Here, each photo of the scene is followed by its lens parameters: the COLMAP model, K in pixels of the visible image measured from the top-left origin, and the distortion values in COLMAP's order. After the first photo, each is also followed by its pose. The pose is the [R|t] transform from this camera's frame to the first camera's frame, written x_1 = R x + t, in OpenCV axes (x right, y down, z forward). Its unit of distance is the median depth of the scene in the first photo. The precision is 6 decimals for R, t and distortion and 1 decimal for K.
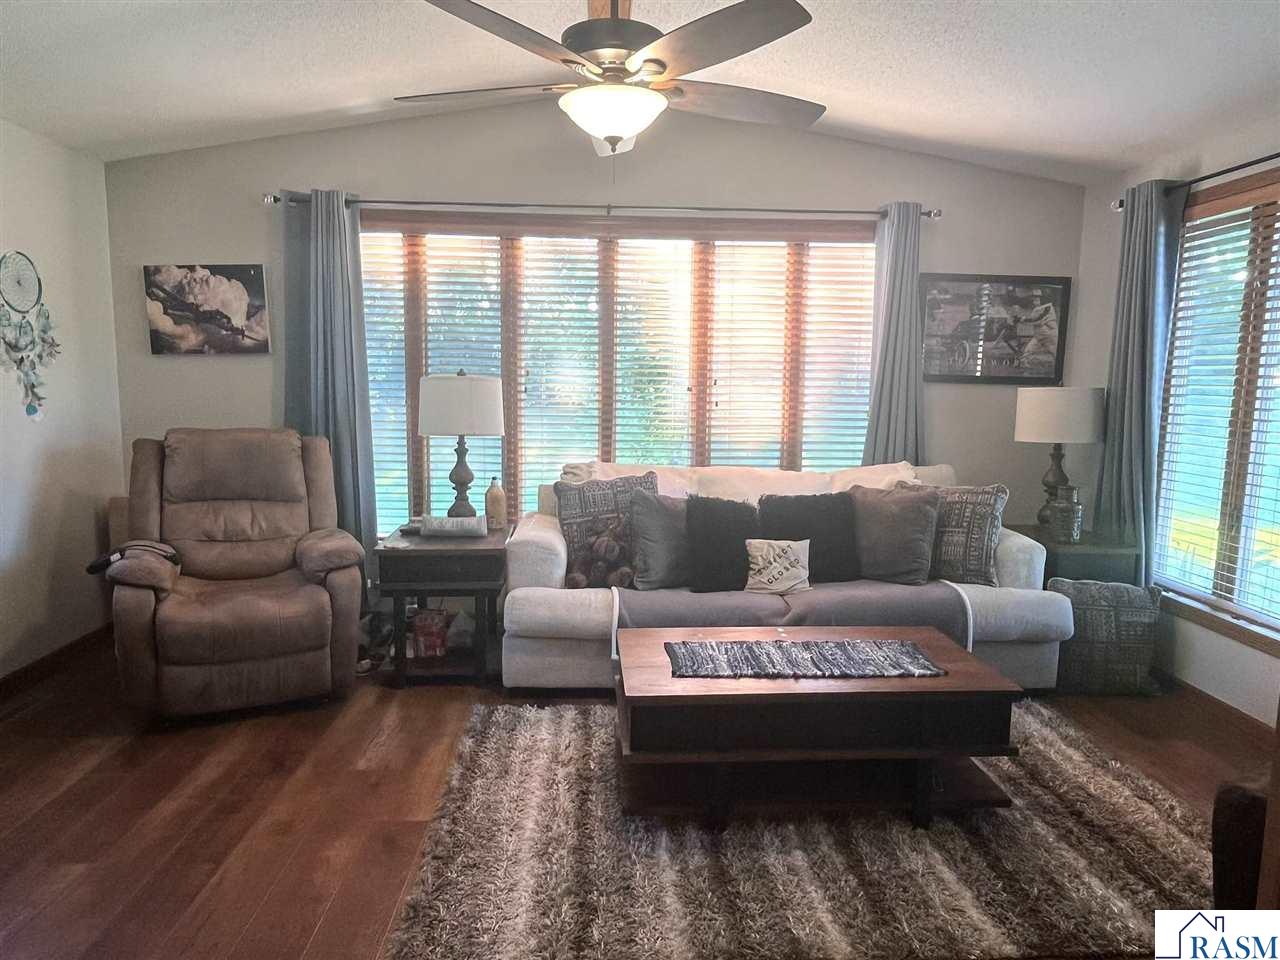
lens RADIAL K [[825.2, 0, 635.7], [0, 825.2, 476.8], [0, 0, 1]] dist [0.002134, -0.003352]
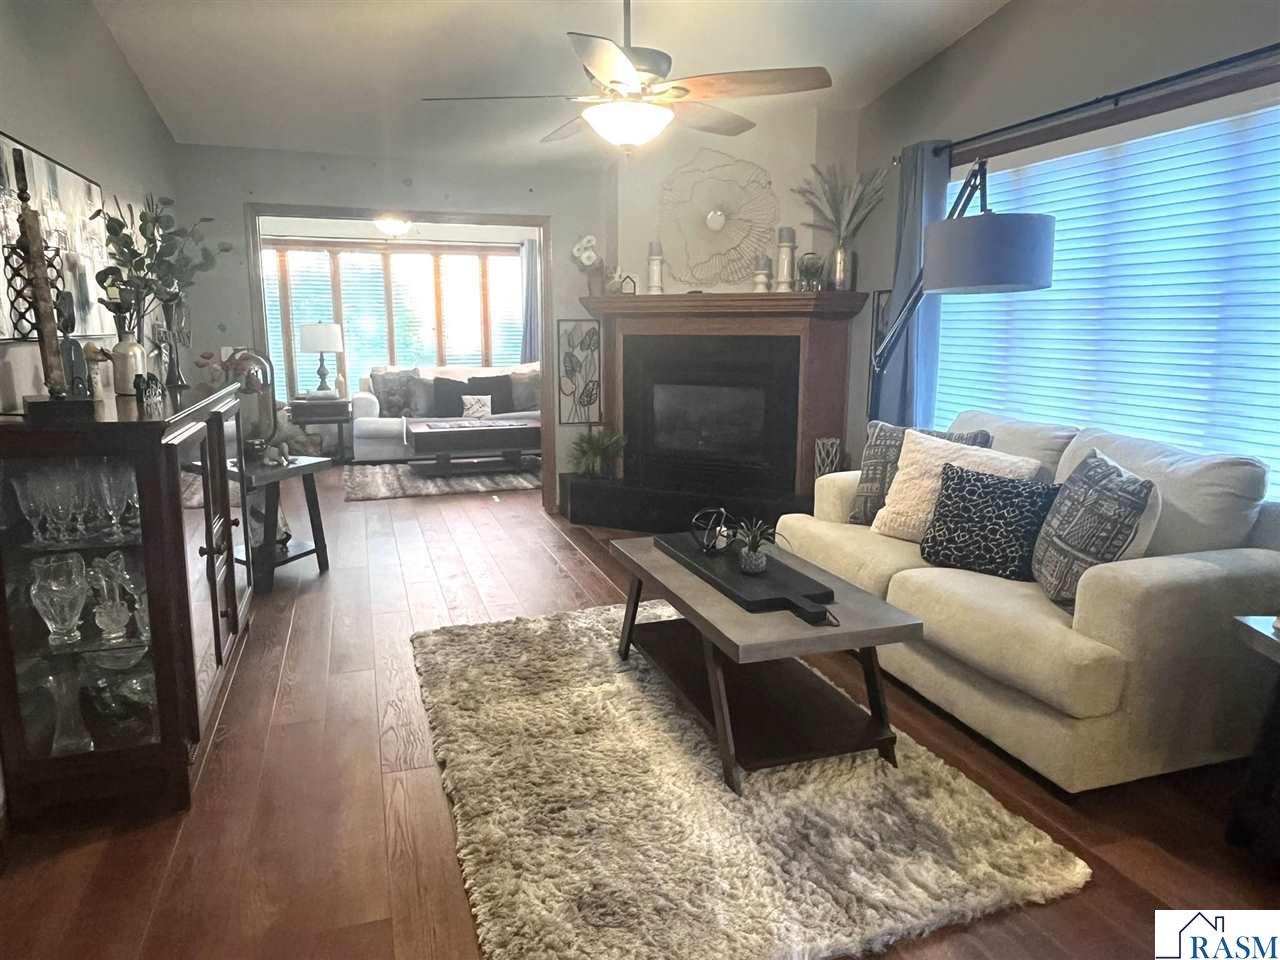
lens RADIAL K [[825.2, 0, 635.7], [0, 825.2, 476.8], [0, 0, 1]] dist [0.002134, -0.003352]
pose [[0.961109, -0.062311, 0.269050, -0.028411], [0.045820, 0.996690, 0.067149, 0.163120], [-0.272343, -0.052210, 0.960783, -1.263605]]
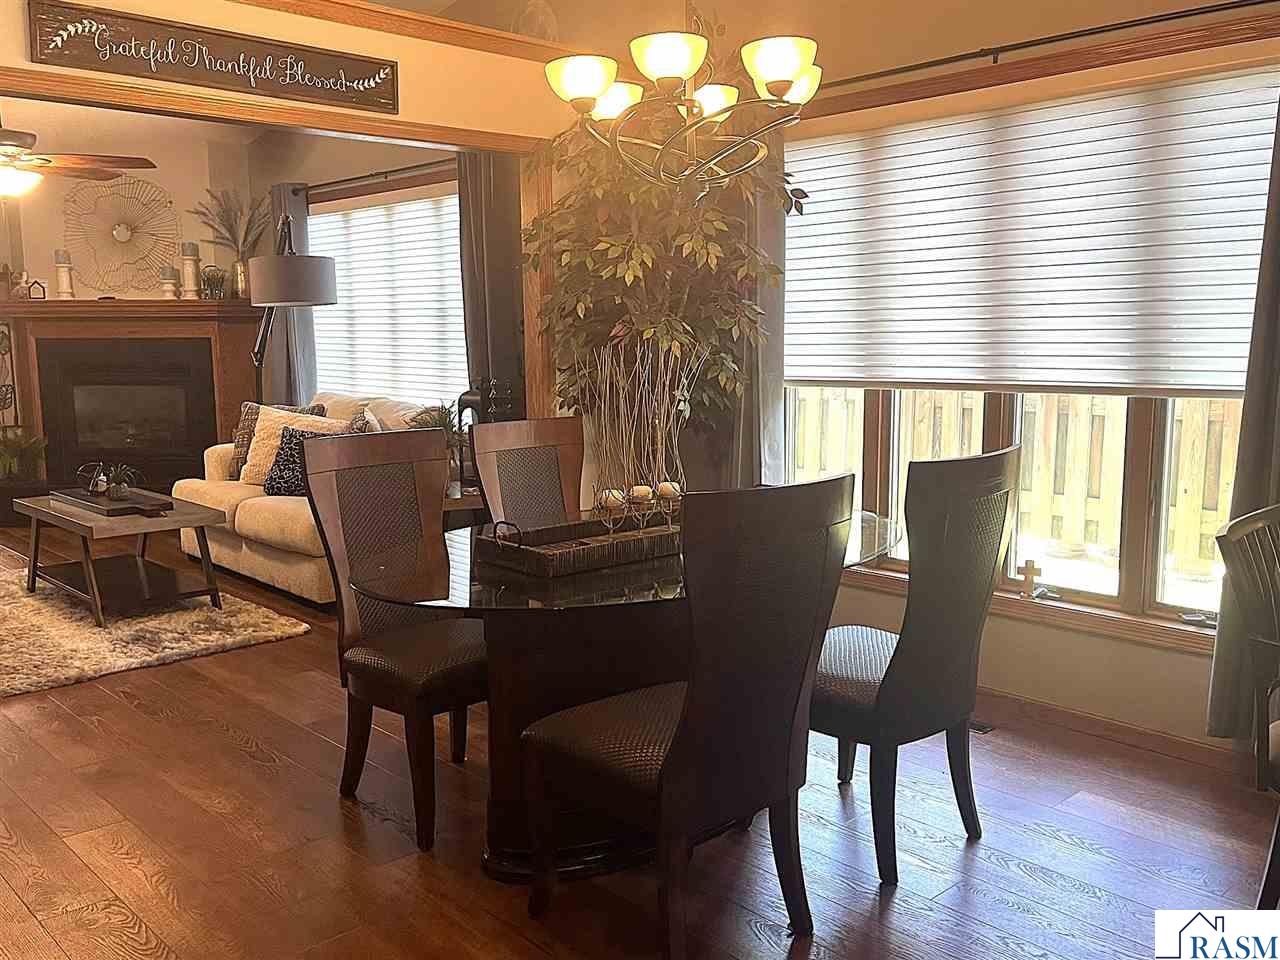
lens RADIAL K [[1129.5, 0, 640.0], [0, 1129.5, 480.0], [0, 0, 1]] dist [0.009228, 0.012819]
pose [[0.757537, -0.107069, 0.643952, -0.160832], [0.095886, 0.994008, 0.052474, 0.261912], [-0.645712, 0.021995, 0.763265, -2.111756]]
